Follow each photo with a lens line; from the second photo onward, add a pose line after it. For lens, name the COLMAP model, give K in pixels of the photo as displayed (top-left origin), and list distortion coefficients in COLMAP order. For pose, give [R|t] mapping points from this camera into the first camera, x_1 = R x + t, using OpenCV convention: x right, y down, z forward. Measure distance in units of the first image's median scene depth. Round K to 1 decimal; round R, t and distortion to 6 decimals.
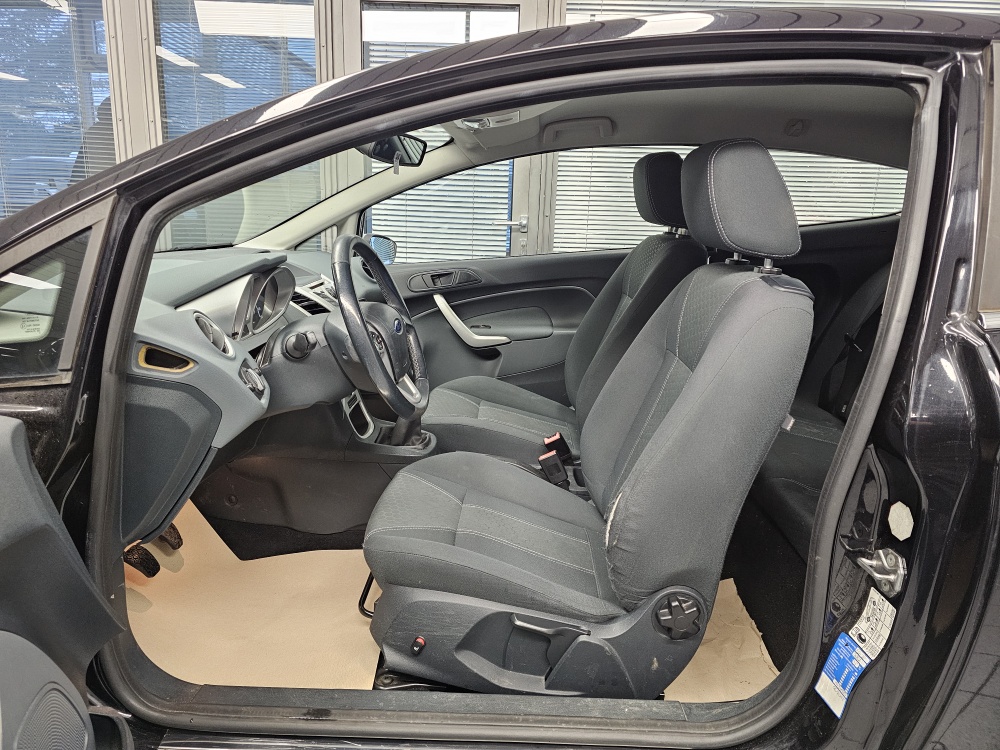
lens RADIAL K [[690.5, 0, 507.0], [0, 690.5, 357.0], [0, 0, 1]] dist [0.049974, -0.047961]
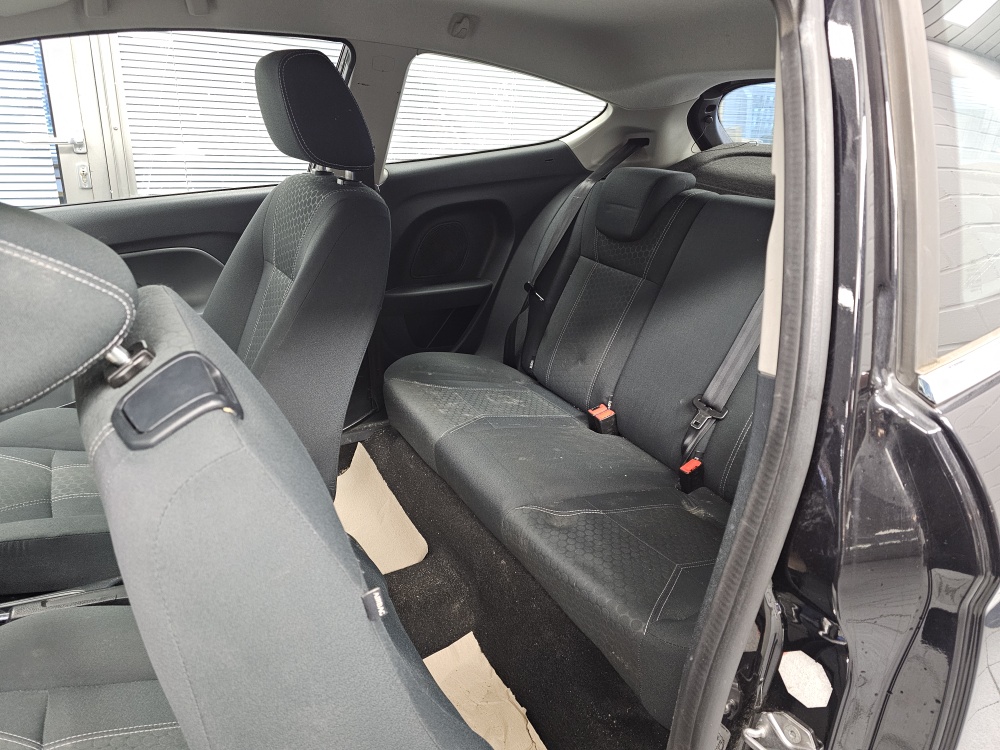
lens RADIAL K [[690.5, 0, 507.4], [0, 690.5, 377.4], [0, 0, 1]] dist [0.049974, -0.047961]
pose [[0.857091, -0.168290, 0.486903, 0.018366], [0.084940, 0.978367, 0.188637, -0.094054], [-0.508115, -0.120321, 0.852844, 0.284011]]
